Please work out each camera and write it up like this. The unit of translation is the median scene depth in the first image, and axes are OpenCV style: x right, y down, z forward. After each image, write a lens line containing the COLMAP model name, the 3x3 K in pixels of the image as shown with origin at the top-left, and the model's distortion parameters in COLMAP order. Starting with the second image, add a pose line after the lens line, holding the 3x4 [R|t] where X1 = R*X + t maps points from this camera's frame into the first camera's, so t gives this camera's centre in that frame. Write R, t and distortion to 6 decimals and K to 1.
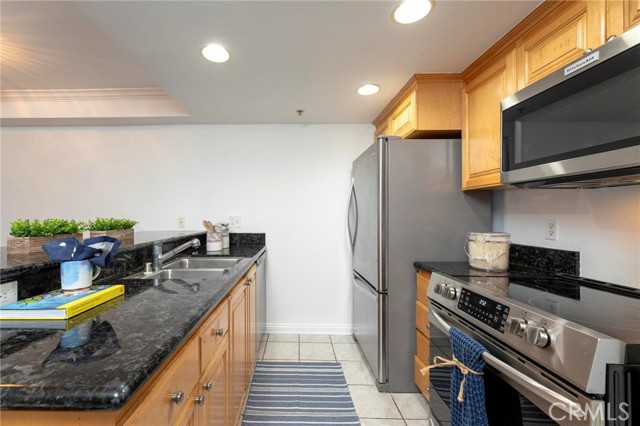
lens RADIAL K [[273.0, 0, 312.5], [0, 273.0, 215.3], [0, 0, 1]] dist [0.000680, 0.000003]
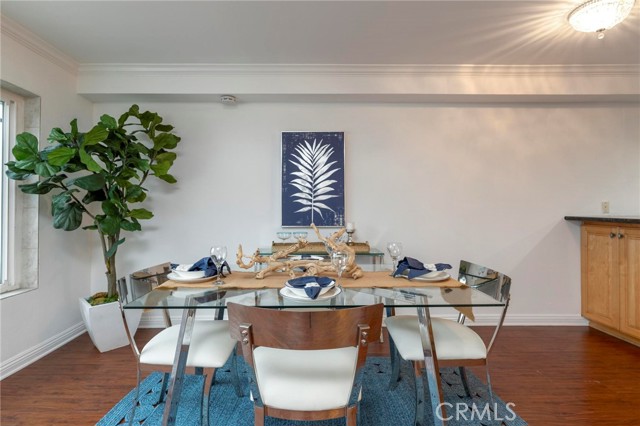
lens RADIAL K [[325.7, 0, 309.8], [0, 325.7, 203.4], [0, 0, 1]] dist [-0.000479, -0.000298]
pose [[0.999393, 0.002330, 0.034770, -2.375272], [-0.001958, 0.999941, -0.010716, 0.042501], [-0.034793, 0.010641, 0.999338, -0.124790]]
